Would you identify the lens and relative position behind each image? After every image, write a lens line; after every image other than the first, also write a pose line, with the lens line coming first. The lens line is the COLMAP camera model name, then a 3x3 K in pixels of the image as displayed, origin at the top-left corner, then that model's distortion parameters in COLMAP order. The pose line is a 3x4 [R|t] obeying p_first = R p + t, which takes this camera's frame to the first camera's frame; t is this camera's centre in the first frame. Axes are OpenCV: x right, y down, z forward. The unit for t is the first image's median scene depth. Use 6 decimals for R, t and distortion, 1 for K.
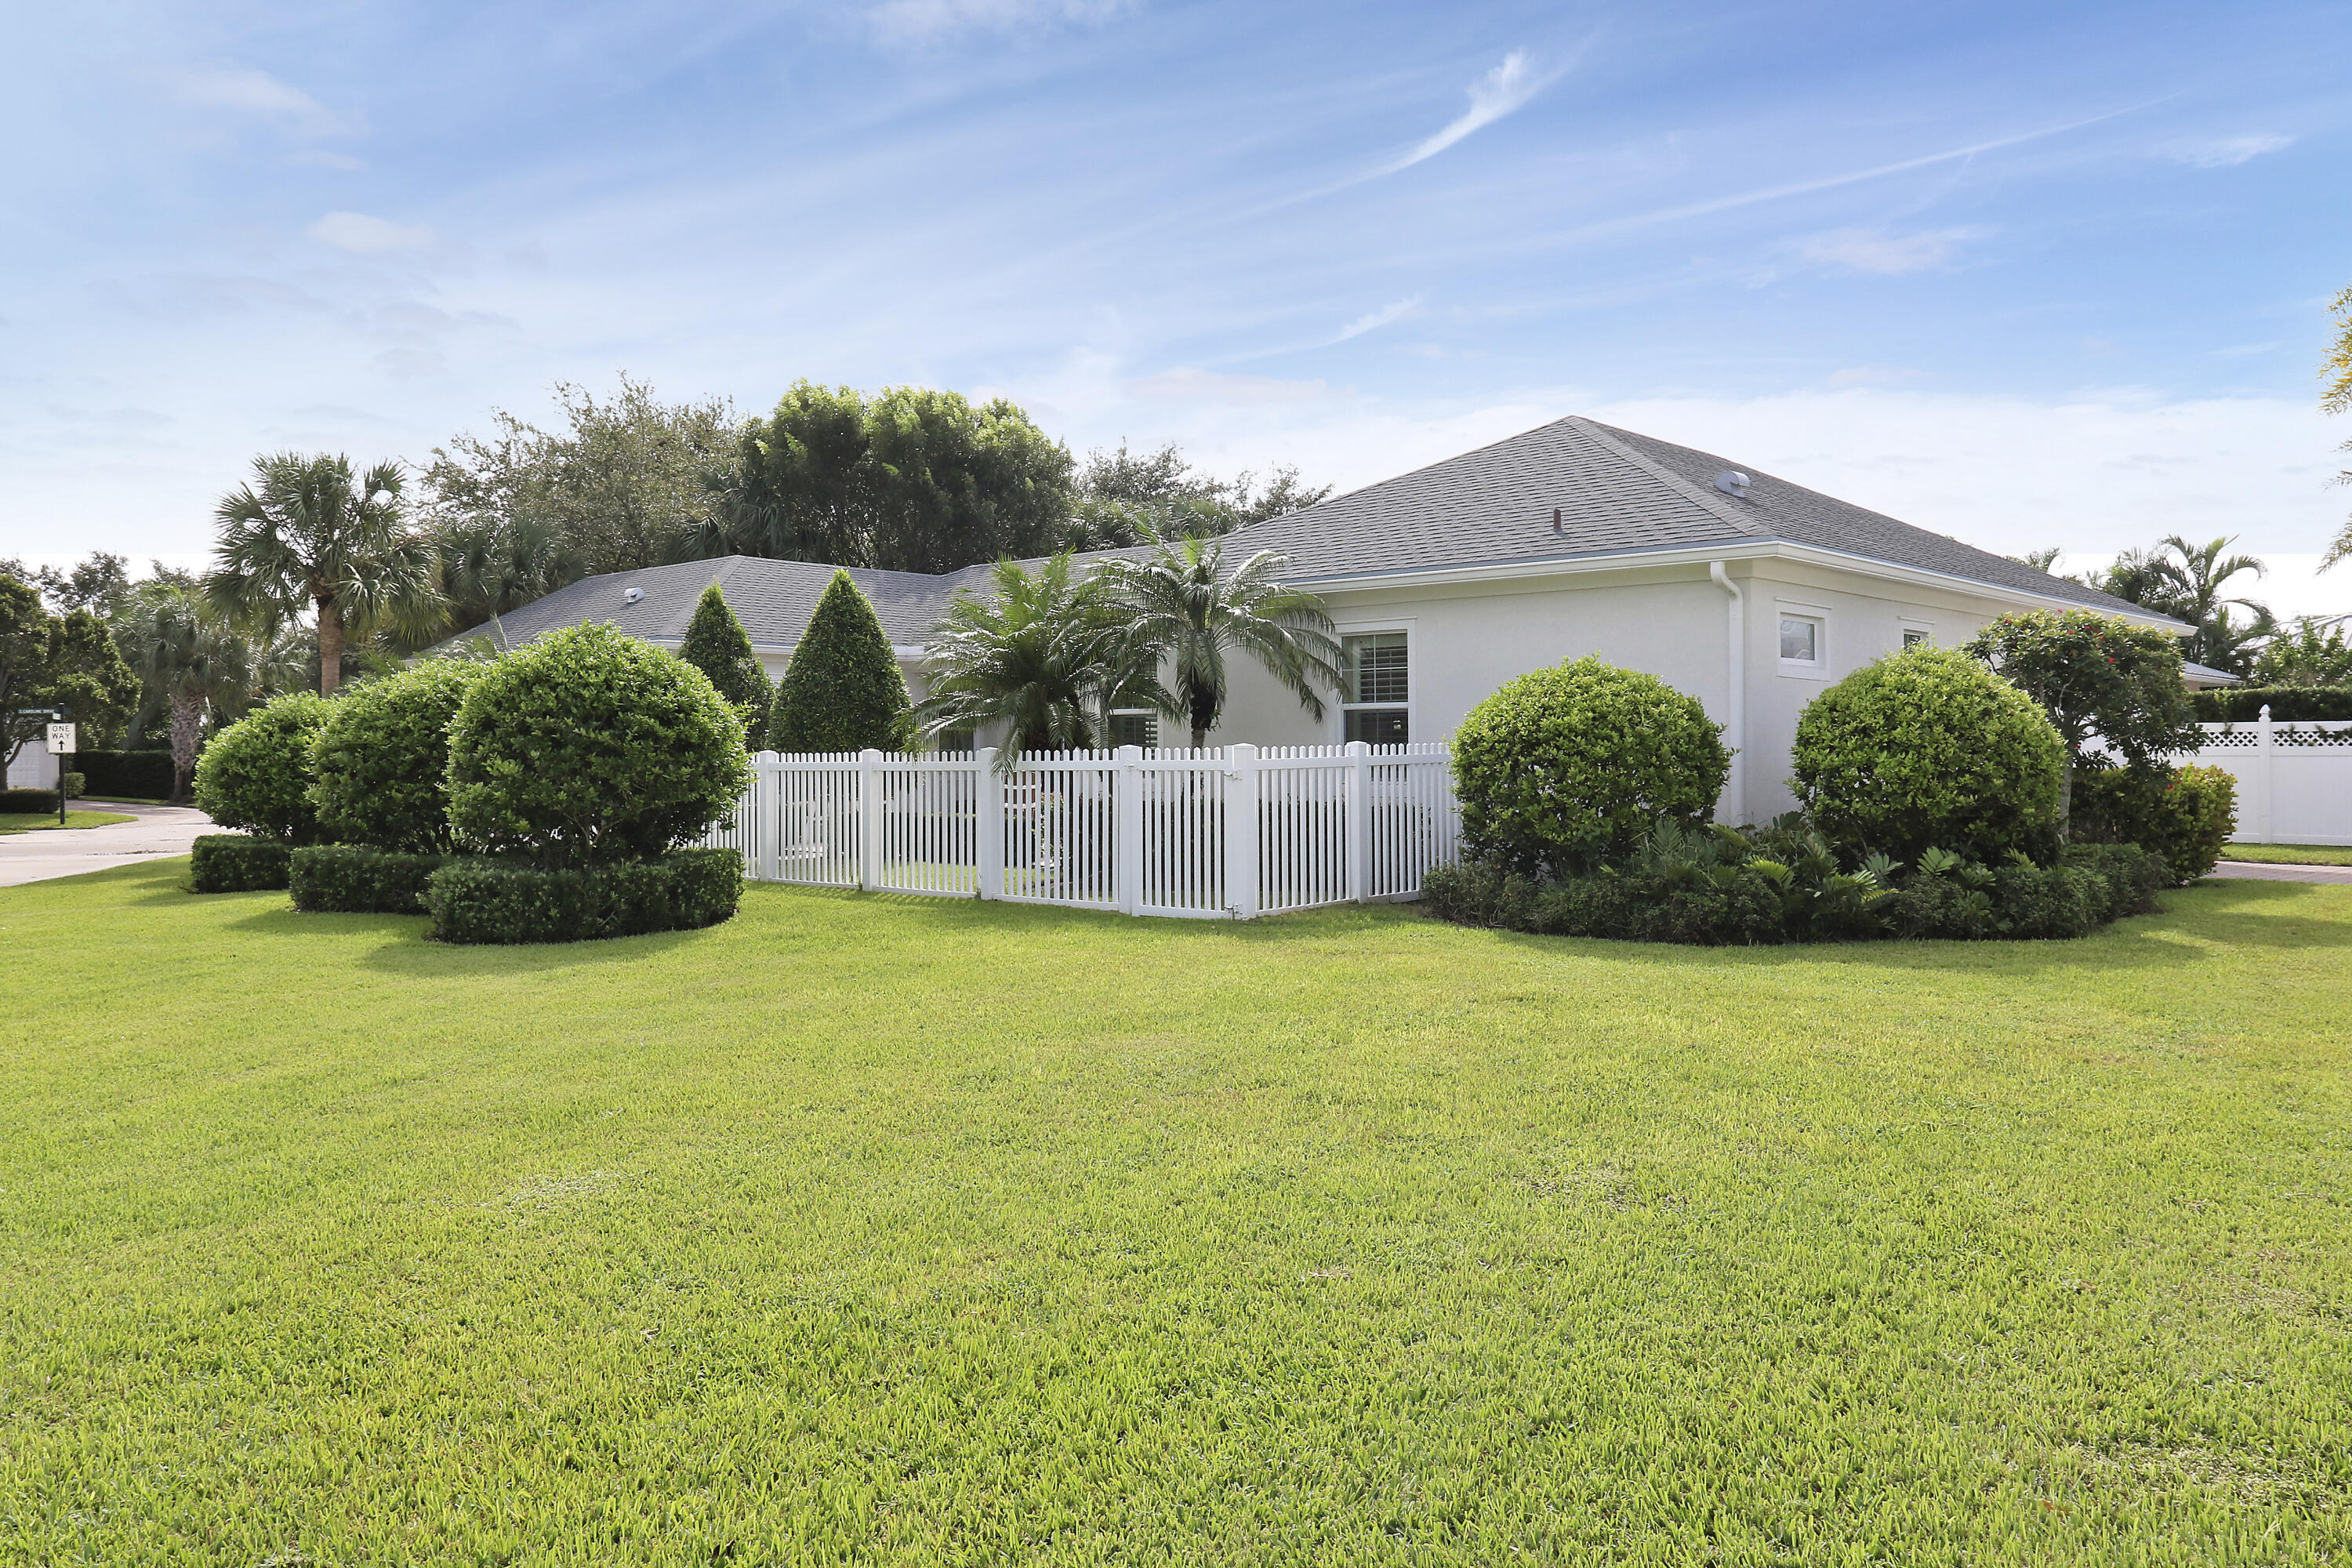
lens RADIAL K [[1751.9, 0, 1177.2], [0, 1751.9, 790.9], [0, 0, 1]] dist [0.021821, -0.001257]
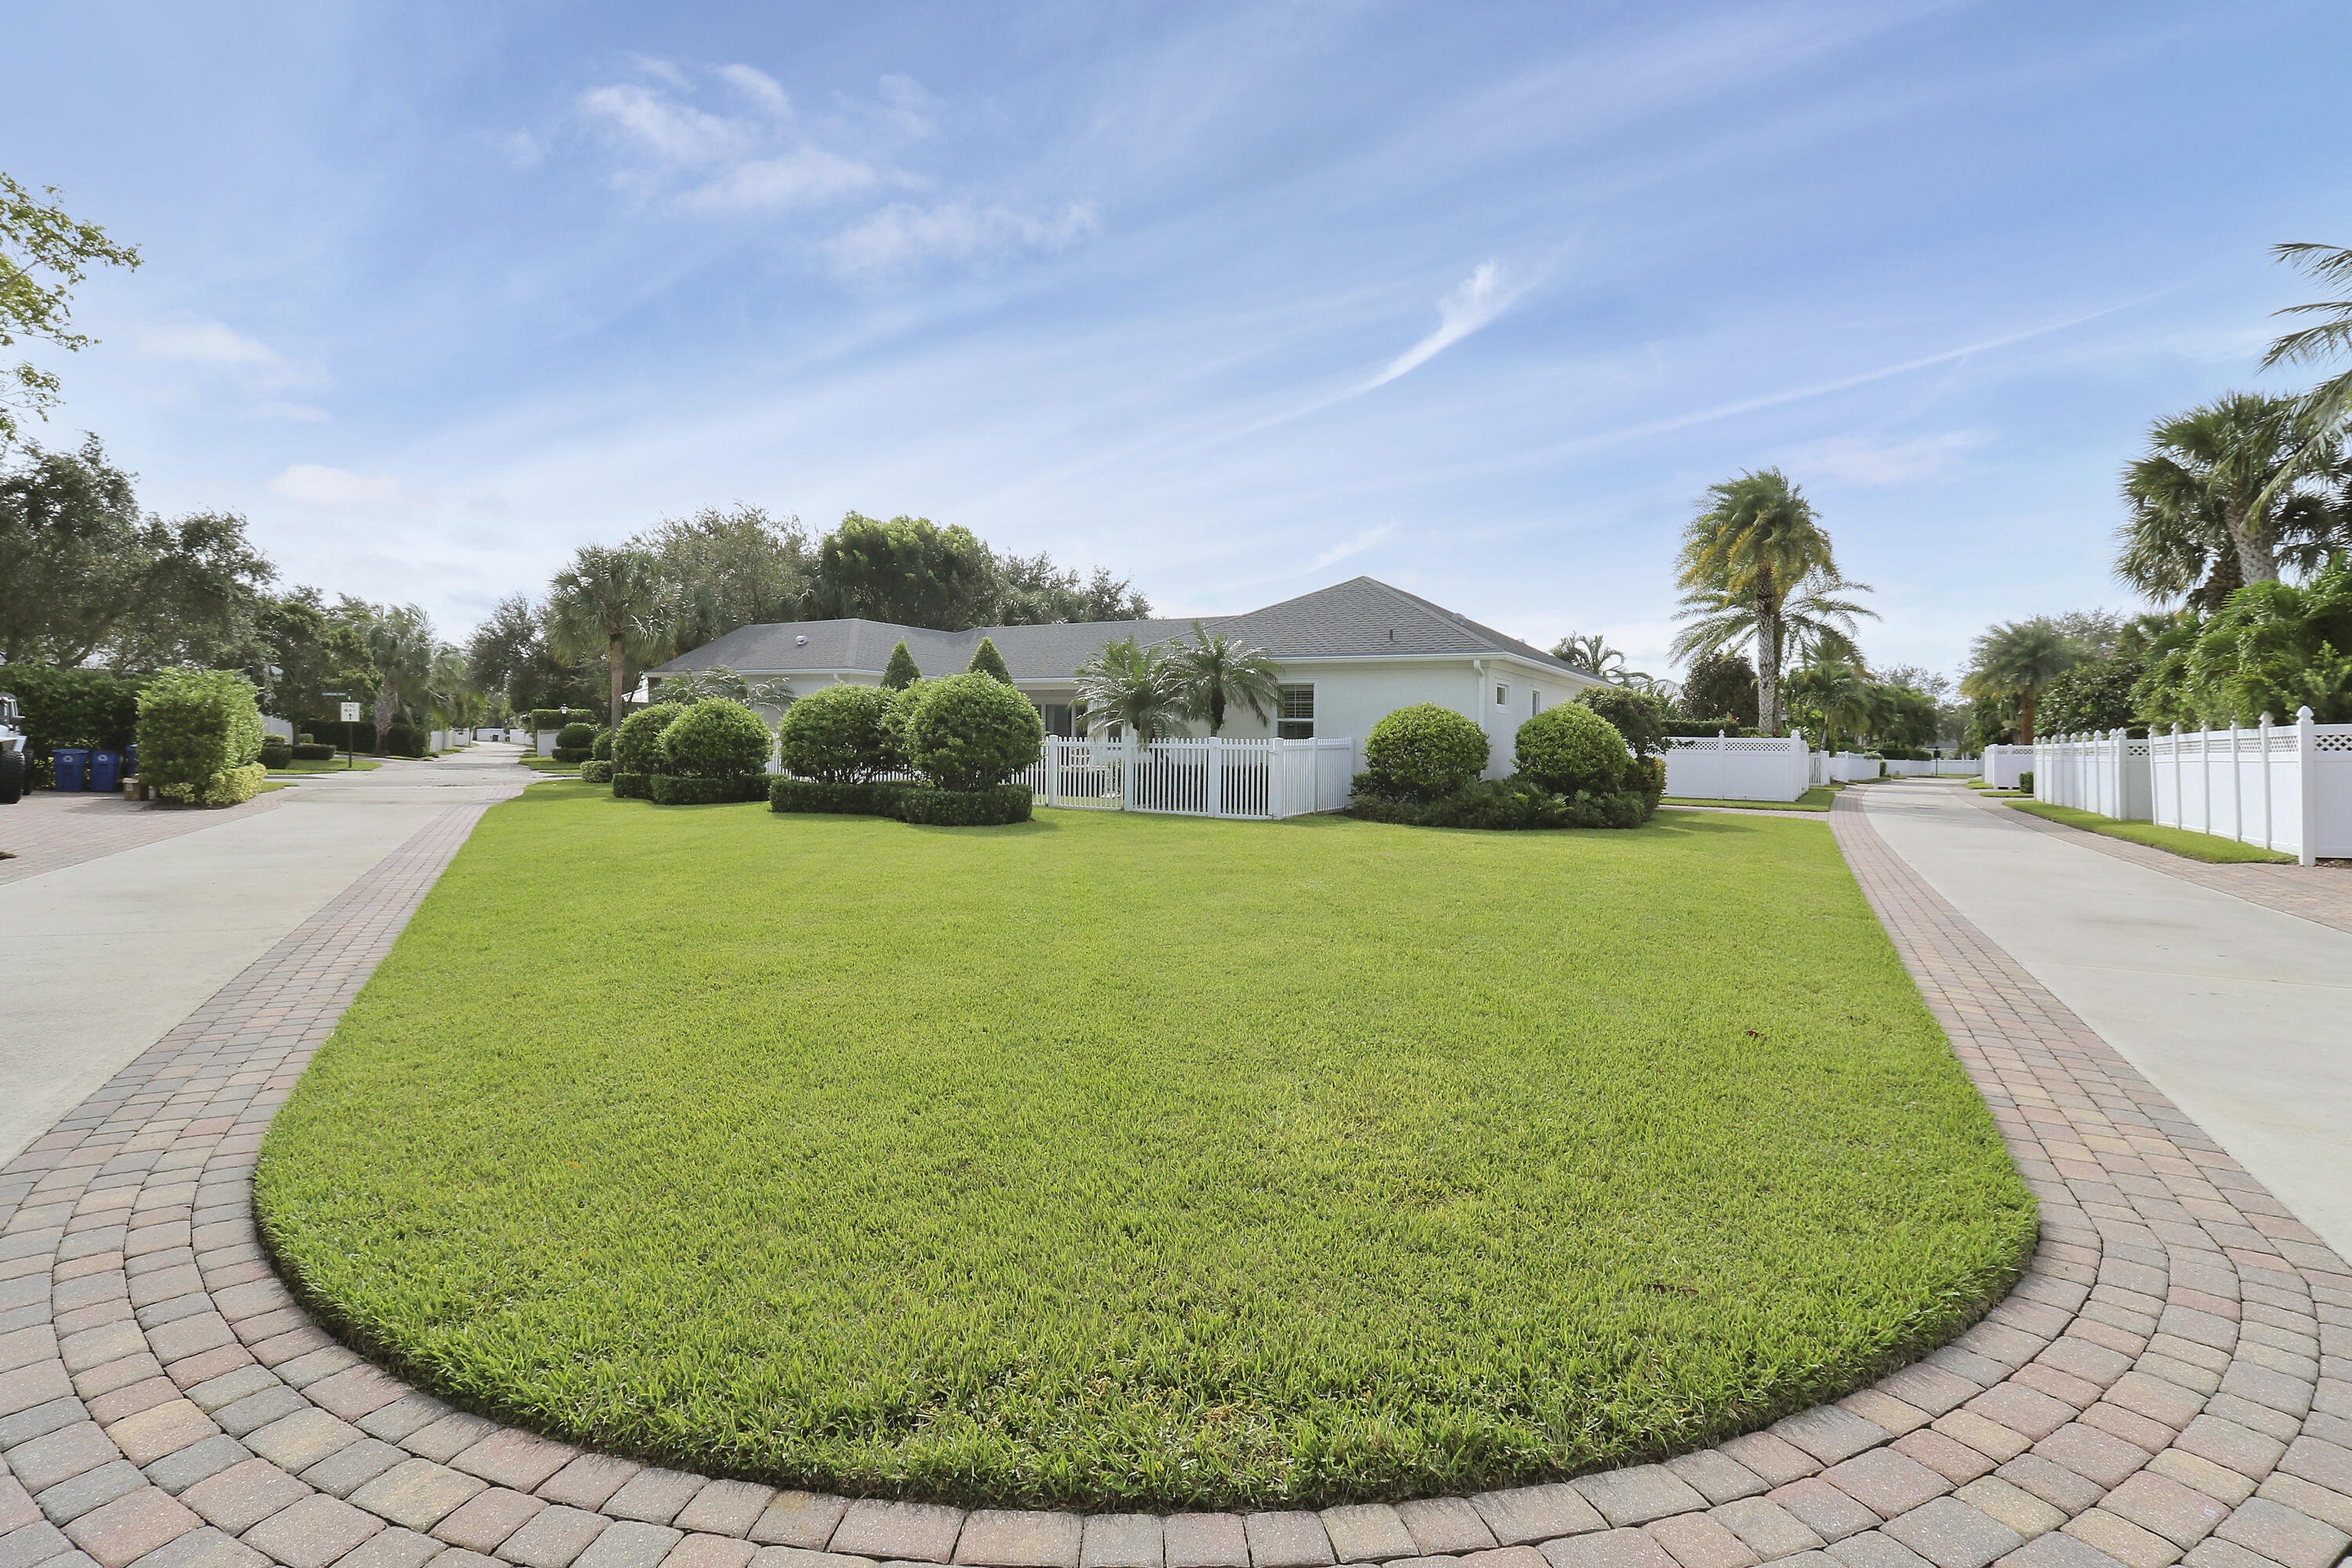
lens RADIAL K [[1092.3, 0, 1200.1], [0, 1092.3, 783.2], [0, 0, 1]] dist [0.000847, 0.000100]
pose [[0.979636, 0.015031, 0.200216, -0.268246], [-0.018728, 0.999687, 0.016583, 0.006726], [-0.199904, -0.019995, 0.979611, -0.241459]]
